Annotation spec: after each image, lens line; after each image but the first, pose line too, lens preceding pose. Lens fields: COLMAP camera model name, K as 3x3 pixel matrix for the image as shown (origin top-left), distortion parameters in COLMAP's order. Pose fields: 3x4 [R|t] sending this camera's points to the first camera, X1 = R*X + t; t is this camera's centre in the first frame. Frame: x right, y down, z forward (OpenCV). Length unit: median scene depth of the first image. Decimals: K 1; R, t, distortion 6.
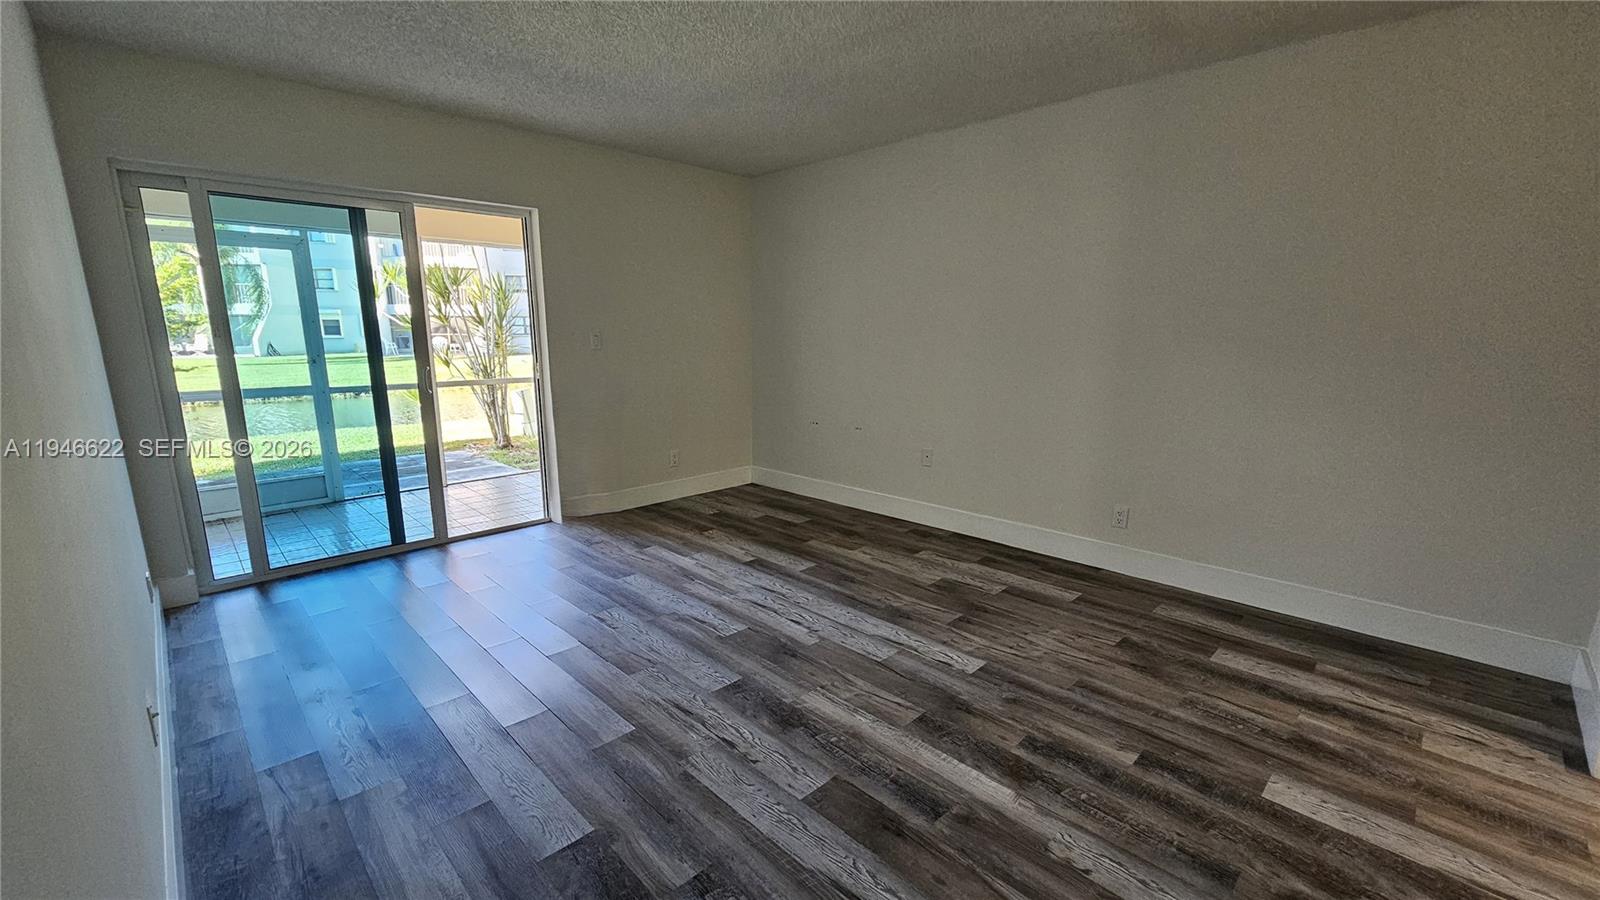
lens RADIAL K [[655.7, 0, 807.5], [0, 655.7, 453.8], [0, 0, 1]] dist [0.001584, 0.000623]
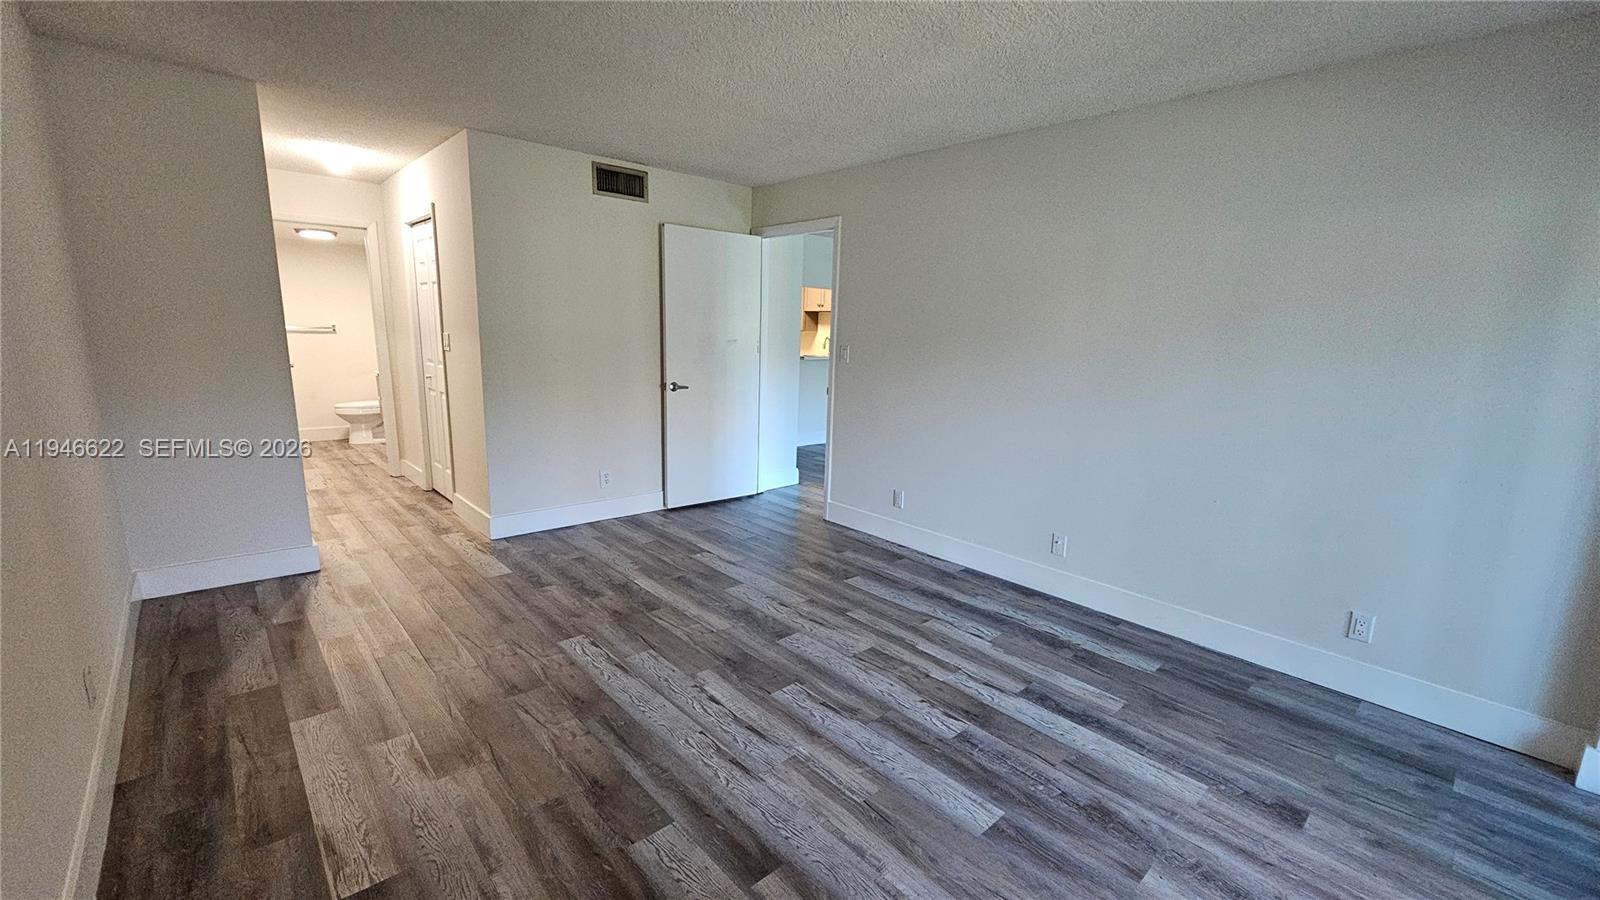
lens RADIAL K [[655.7, 0, 807.5], [0, 655.7, 458.1], [0, 0, 1]] dist [0.001584, 0.000623]
pose [[-0.998842, -0.040283, 0.026306, -0.140862], [-0.027465, 0.926339, 0.375688, -0.337303], [-0.039502, 0.374531, -0.926373, 1.591779]]
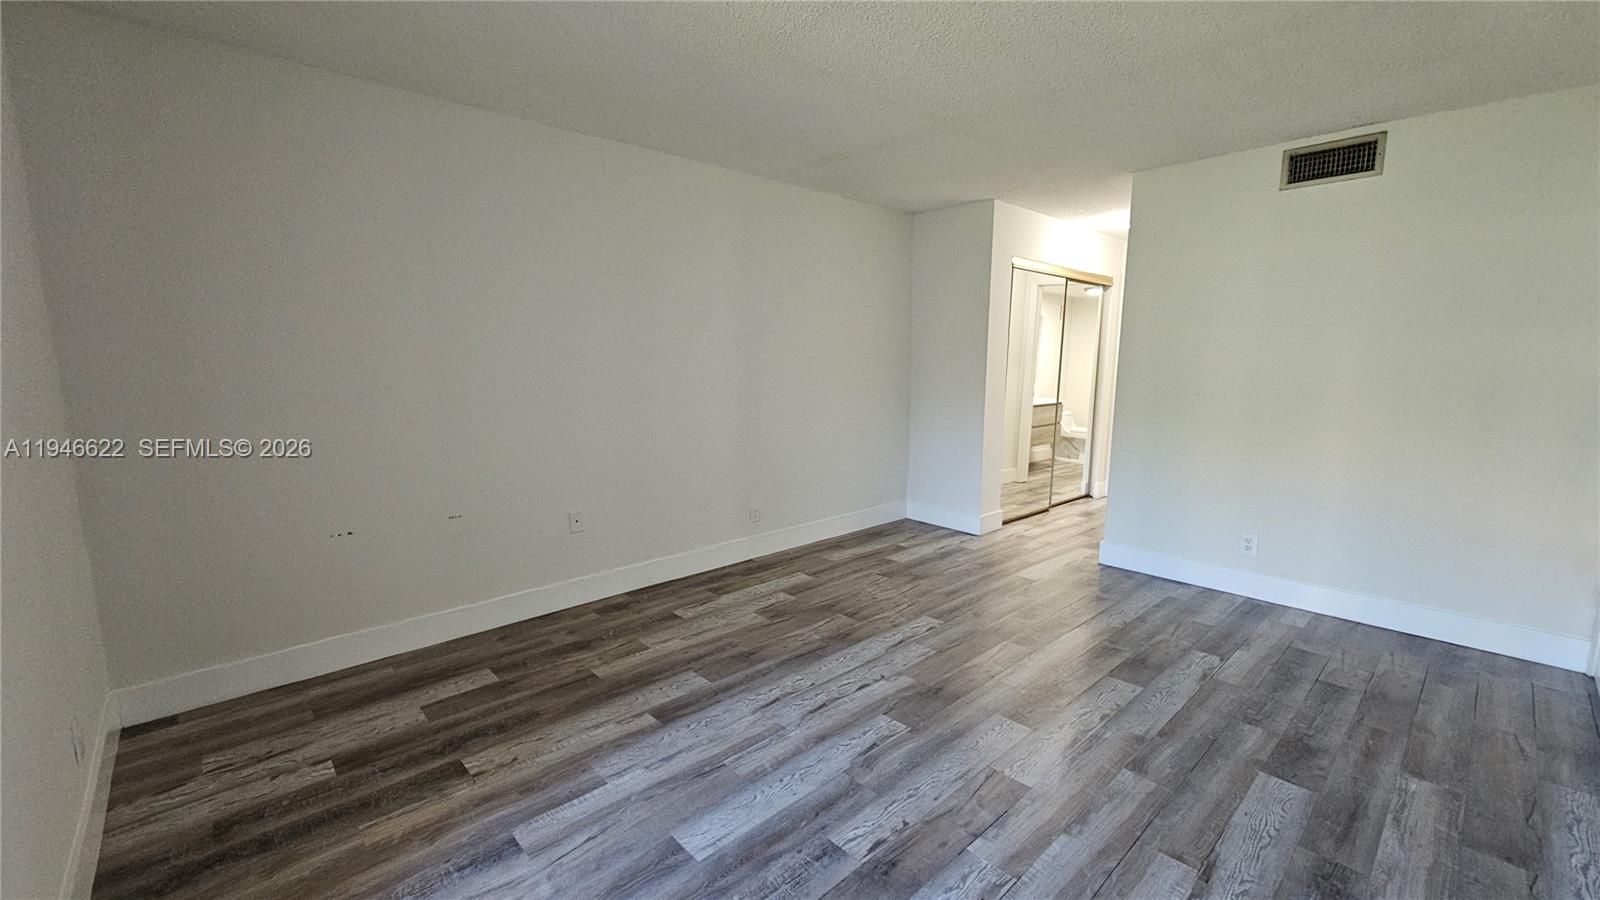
lens RADIAL K [[655.7, 0, 784.7], [0, 655.7, 458.6], [0, 0, 1]] dist [0.001584, 0.000623]
pose [[0.042752, -0.149754, 0.987798, -0.838926], [0.186599, 0.972502, 0.139359, -0.191136], [-0.981505, 0.178365, 0.069521, 0.946643]]
